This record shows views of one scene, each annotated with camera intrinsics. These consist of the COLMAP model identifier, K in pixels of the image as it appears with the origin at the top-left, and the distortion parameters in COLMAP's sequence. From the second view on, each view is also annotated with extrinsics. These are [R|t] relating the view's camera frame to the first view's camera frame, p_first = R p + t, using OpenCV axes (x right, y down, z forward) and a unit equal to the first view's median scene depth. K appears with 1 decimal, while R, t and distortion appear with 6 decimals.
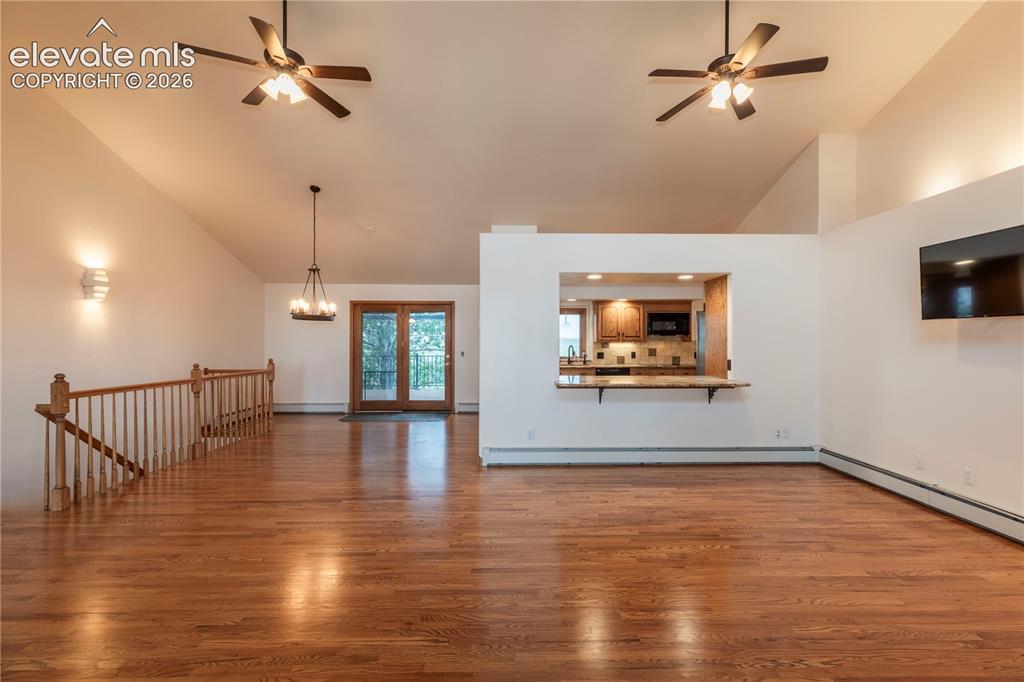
lens RADIAL K [[463.3, 0, 517.5], [0, 463.3, 339.7], [0, 0, 1]] dist [0.010320, -0.001160]
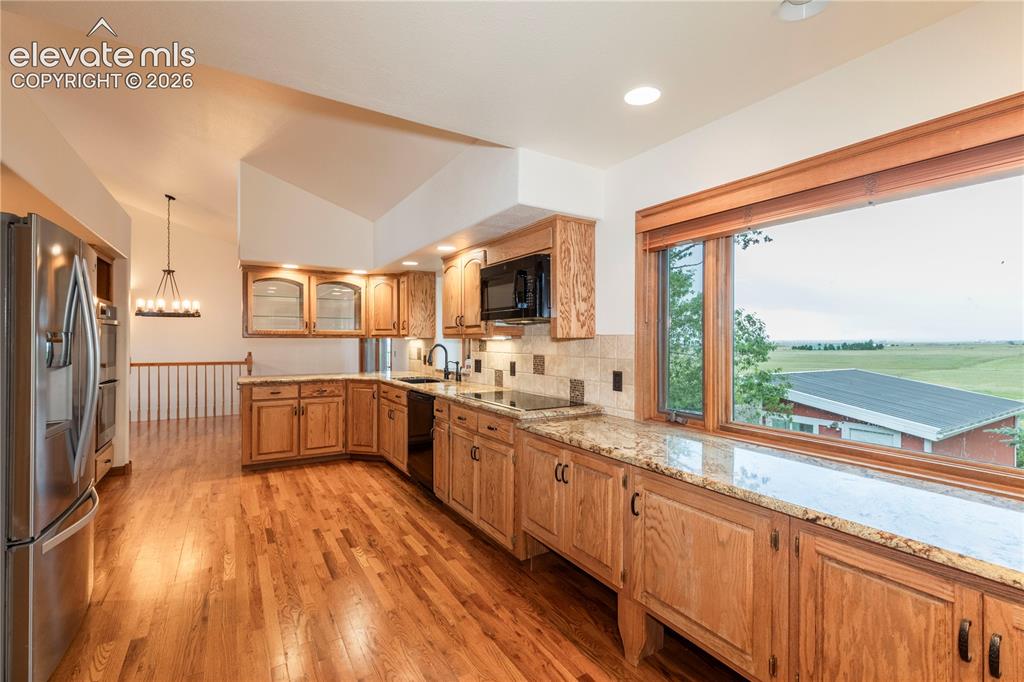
lens RADIAL K [[463.3, 0, 517.5], [0, 463.3, 339.7], [0, 0, 1]] dist [0.010320, -0.001160]
pose [[0.505863, 0.004096, -0.862604, 1.070039], [-0.002629, 0.999991, 0.003207, 0.007416], [0.862610, 0.000645, 0.505870, 1.324983]]
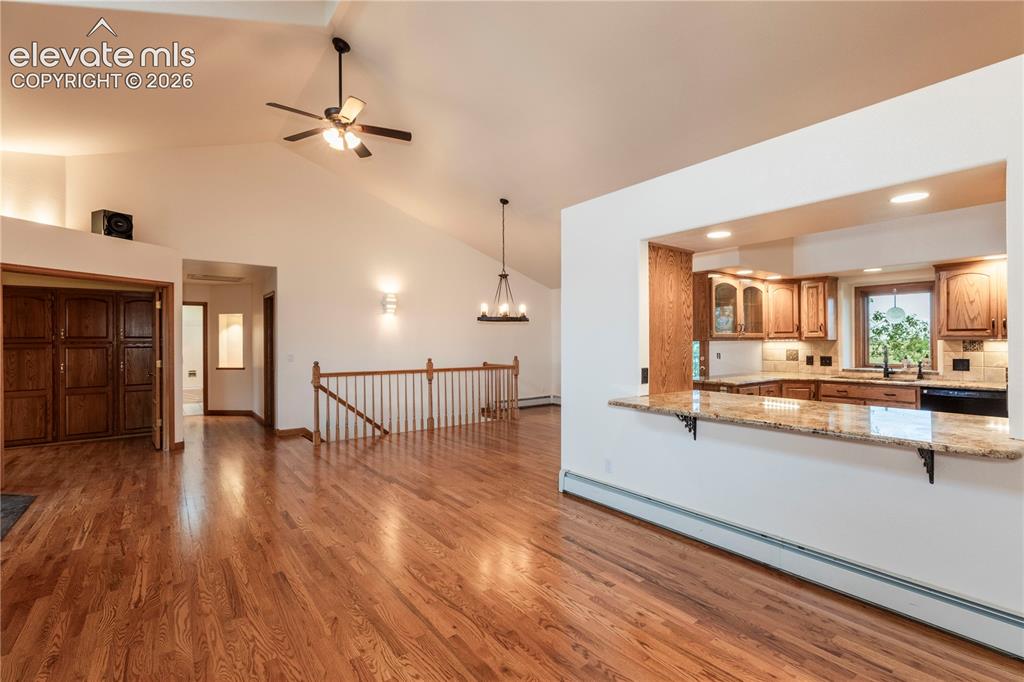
lens RADIAL K [[463.3, 0, 517.5], [0, 463.3, 339.7], [0, 0, 1]] dist [0.010320, -0.001160]
pose [[0.588950, -0.005724, -0.808149, 0.532839], [0.007398, 0.999971, -0.001691, 0.003643], [0.808136, -0.004983, 0.588976, 0.439389]]
